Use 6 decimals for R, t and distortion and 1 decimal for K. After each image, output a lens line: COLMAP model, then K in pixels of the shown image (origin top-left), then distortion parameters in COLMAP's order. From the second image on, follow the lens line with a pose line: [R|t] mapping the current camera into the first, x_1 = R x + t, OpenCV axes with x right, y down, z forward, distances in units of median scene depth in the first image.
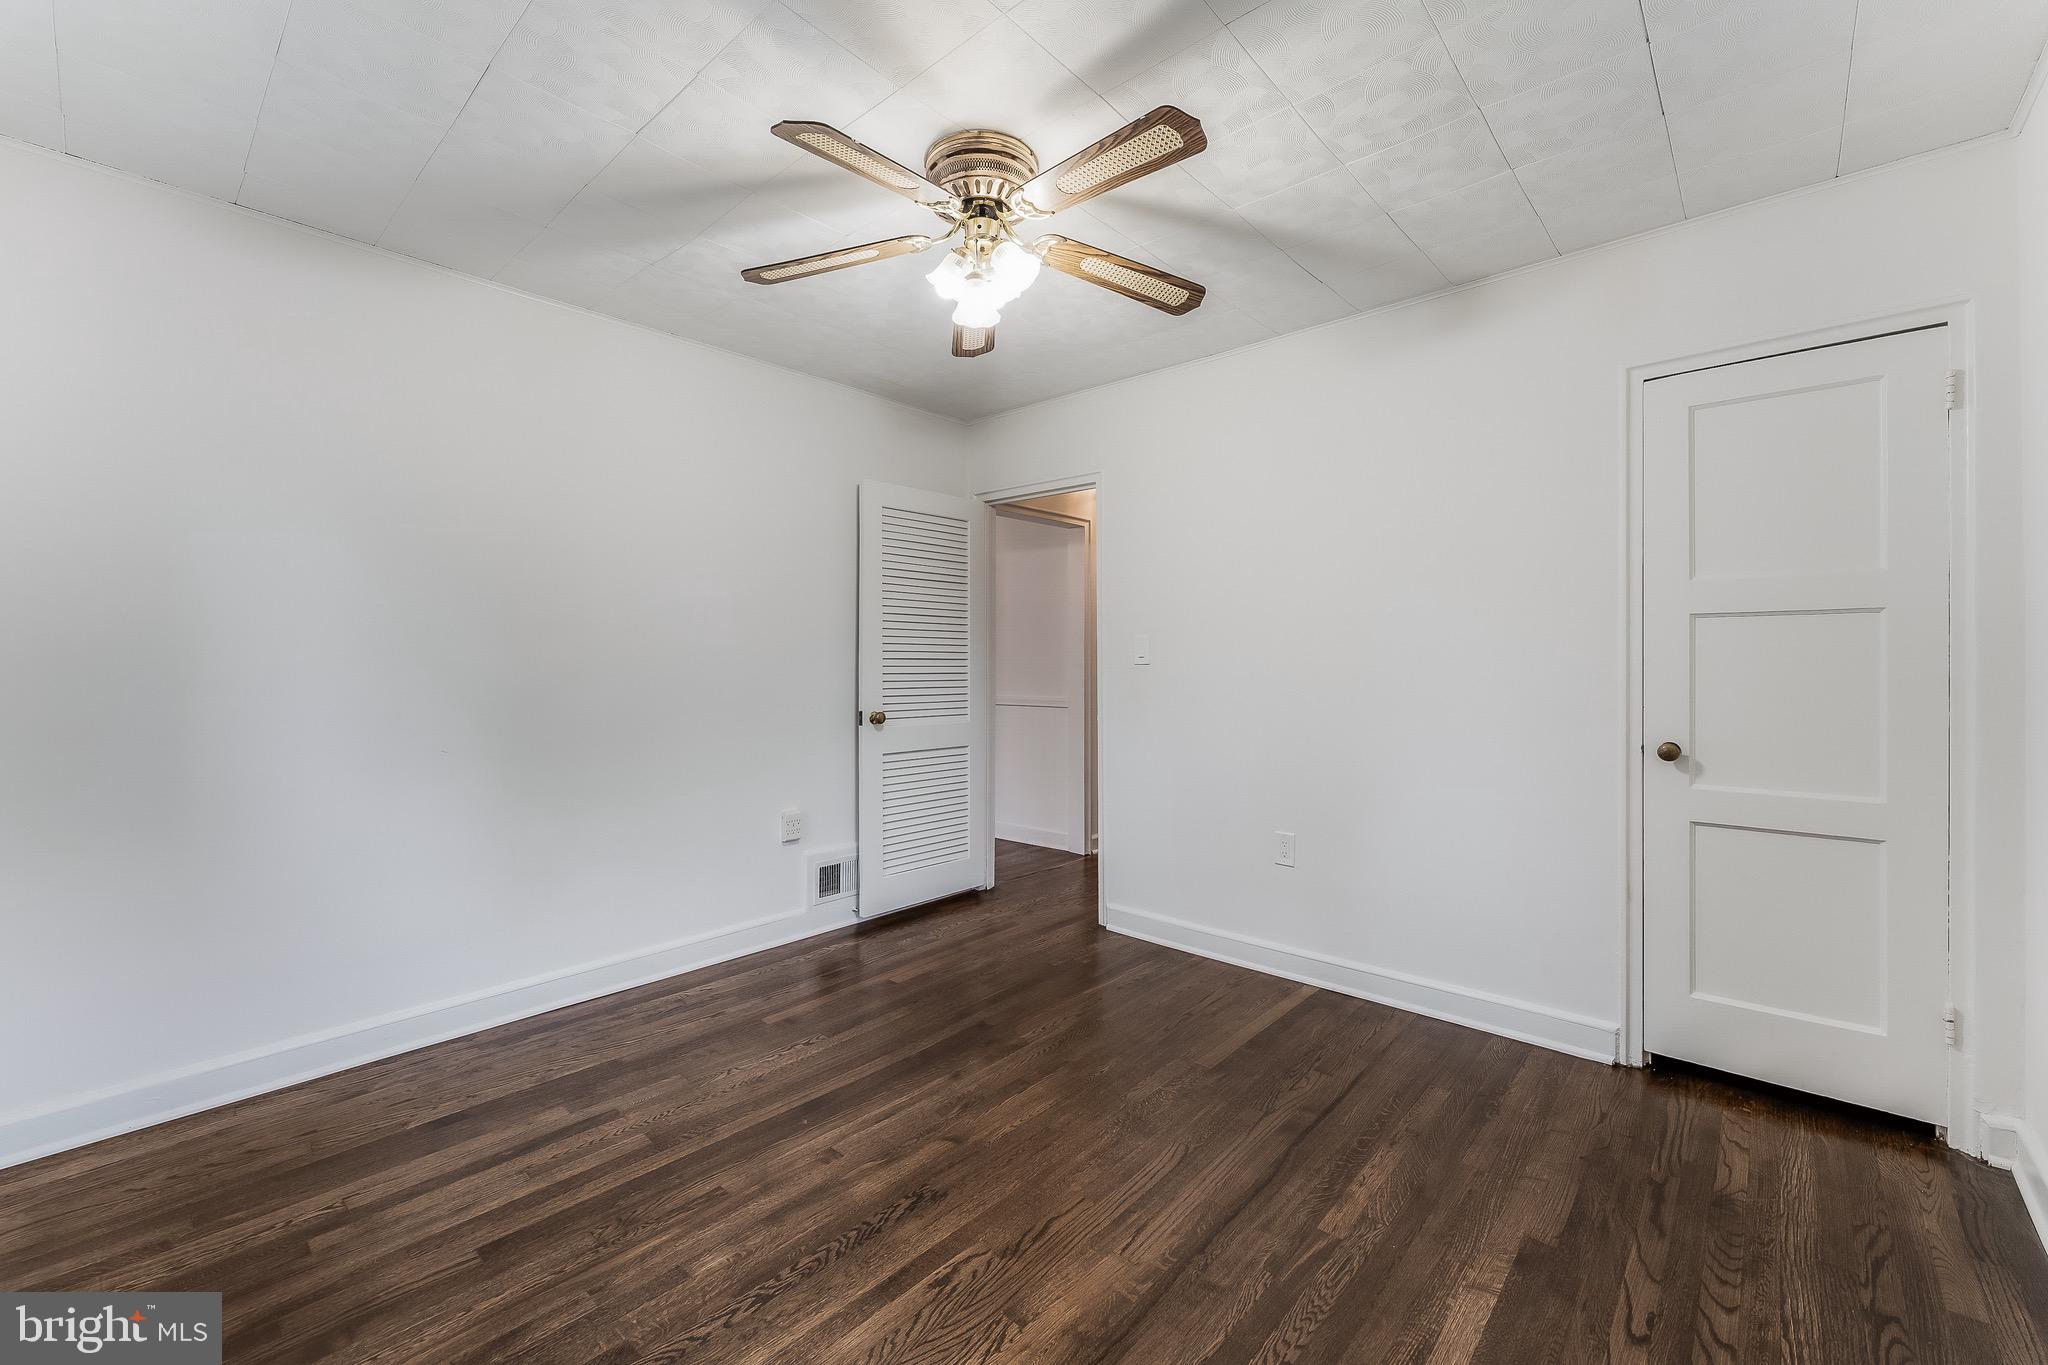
lens RADIAL K [[829.9, 0, 1030.2], [0, 829.9, 666.5], [0, 0, 1]] dist [0.000699, 0.000058]
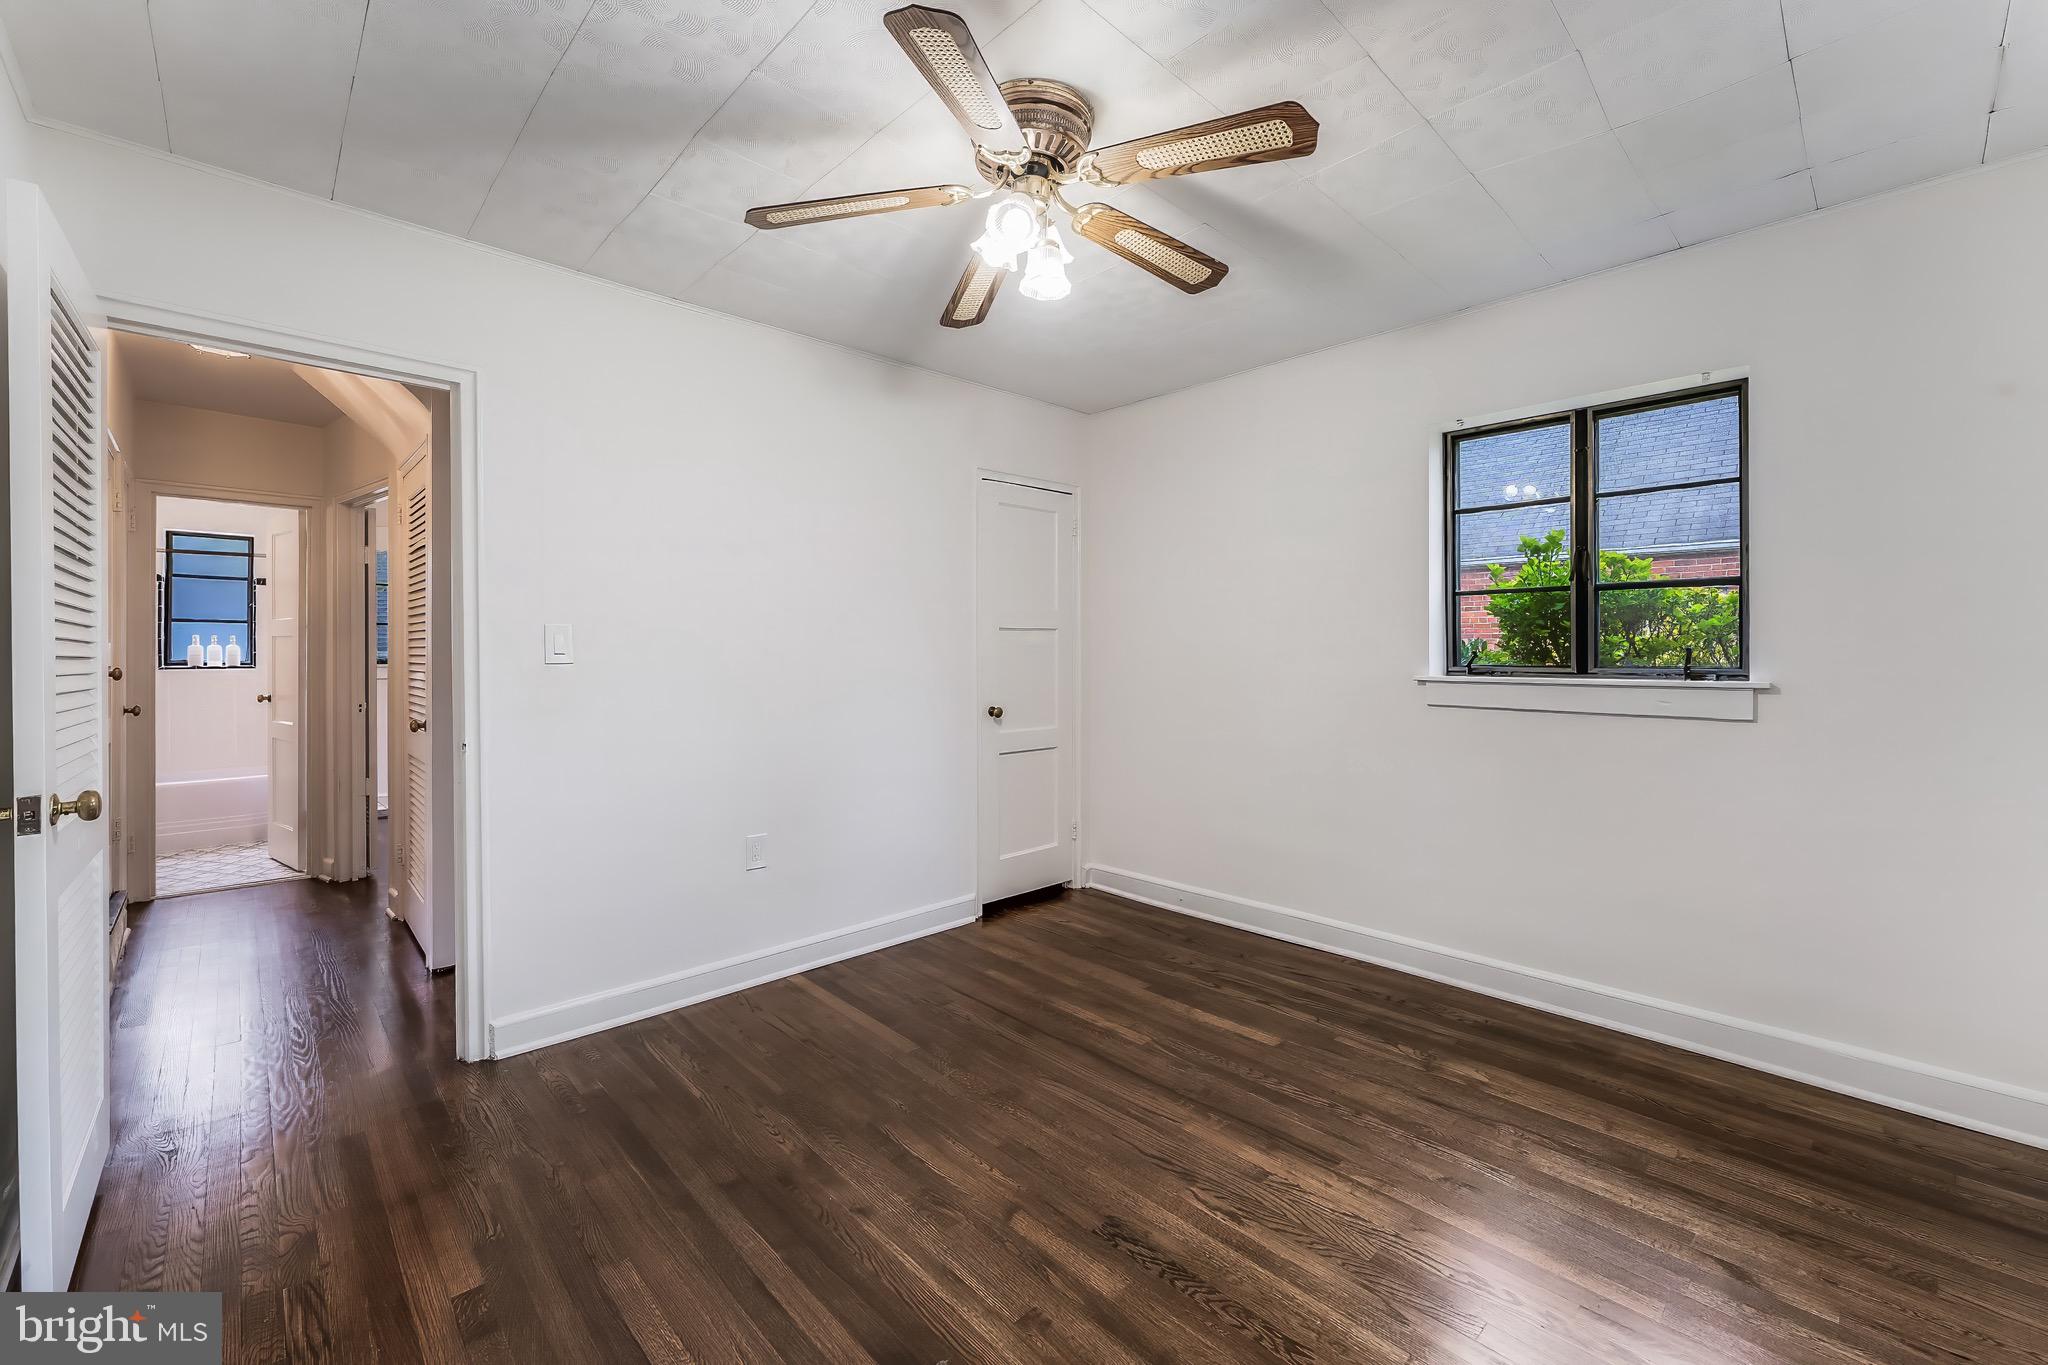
lens RADIAL K [[829.9, 0, 1030.2], [0, 829.9, 666.5], [0, 0, 1]] dist [0.000699, 0.000058]
pose [[0.080372, -0.014933, 0.996653, -1.002404], [0.008337, 0.999863, 0.014309, -0.010380], [-0.996730, 0.007159, 0.080485, 0.963765]]
